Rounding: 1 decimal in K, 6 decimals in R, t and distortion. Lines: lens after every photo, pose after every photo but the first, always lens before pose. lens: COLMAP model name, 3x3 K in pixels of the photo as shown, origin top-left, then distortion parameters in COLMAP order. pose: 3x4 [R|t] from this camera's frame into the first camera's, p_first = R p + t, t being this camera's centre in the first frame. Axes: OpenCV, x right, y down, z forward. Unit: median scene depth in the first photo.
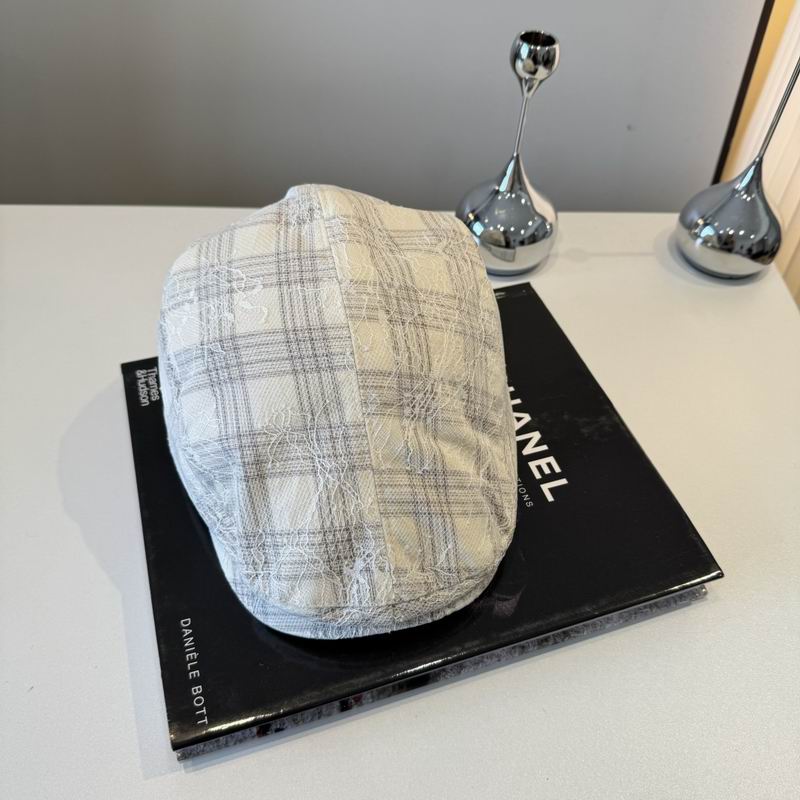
lens RADIAL K [[773.6, 0, 401.5], [0, 773.6, 404.1], [0, 0, 1]] dist [-0.069795, 0.000000]
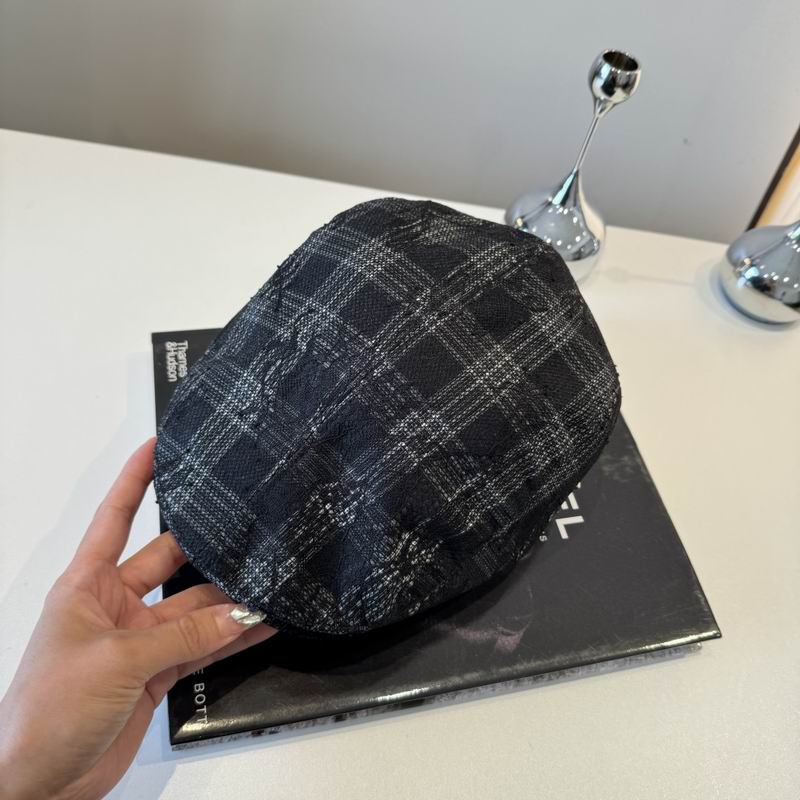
lens RADIAL K [[773.6, 0, 400.7], [0, 773.6, 392.7], [0, 0, 1]] dist [-0.069795, 0.000000]
pose [[0.989861, 0.140918, 0.017805, -0.057078], [-0.141778, 0.987839, 0.063824, -0.086532], [-0.008594, -0.065701, 0.997802, 0.008284]]
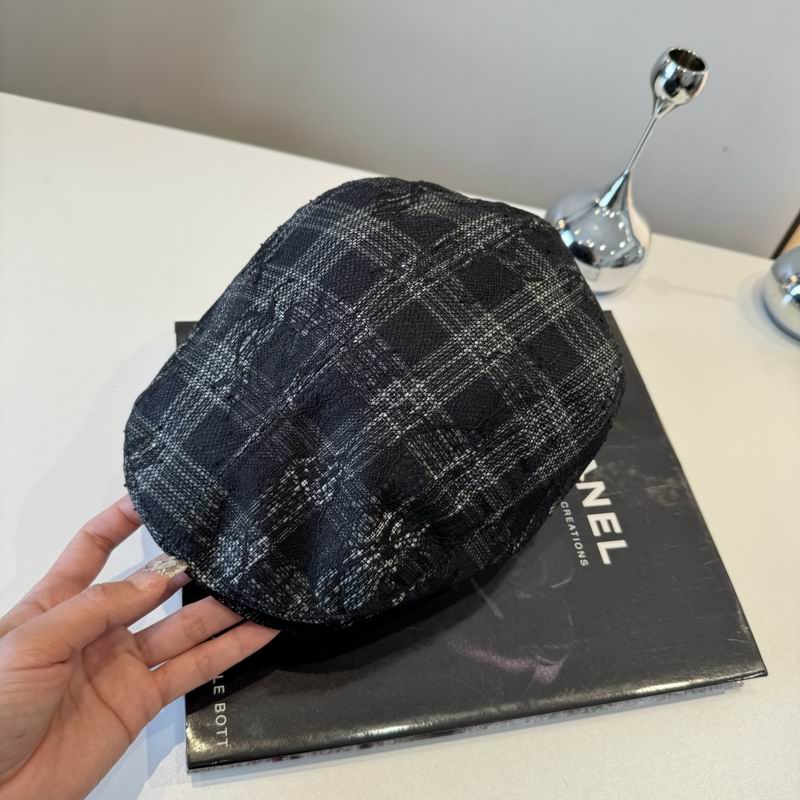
lens RADIAL K [[773.6, 0, 387.7], [0, 773.6, 396.9], [0, 0, 1]] dist [-0.069795, 0.000000]
pose [[0.981334, 0.191143, 0.021161, -0.118289], [-0.192240, 0.977993, 0.081079, -0.090338], [-0.005197, -0.083634, 0.996483, 0.064228]]
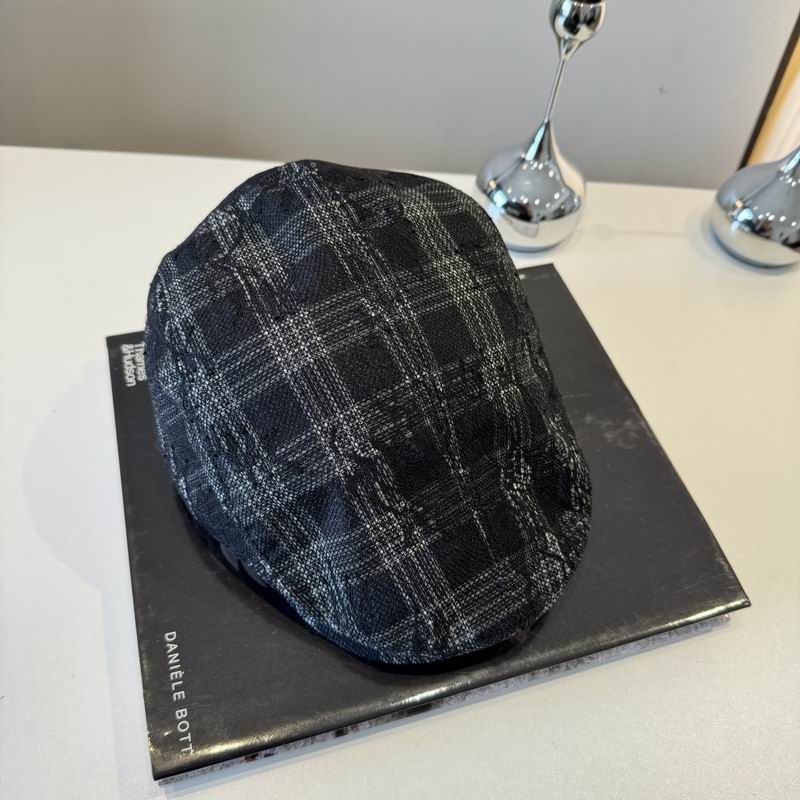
lens RADIAL K [[773.6, 0, 398.5], [0, 773.6, 402.7], [0, 0, 1]] dist [-0.069795, 0.000000]
pose [[0.998842, 0.046052, 0.013951, -0.027366], [-0.046985, 0.995980, 0.076258, -0.061198], [-0.010383, -0.076825, 0.996990, 0.082584]]
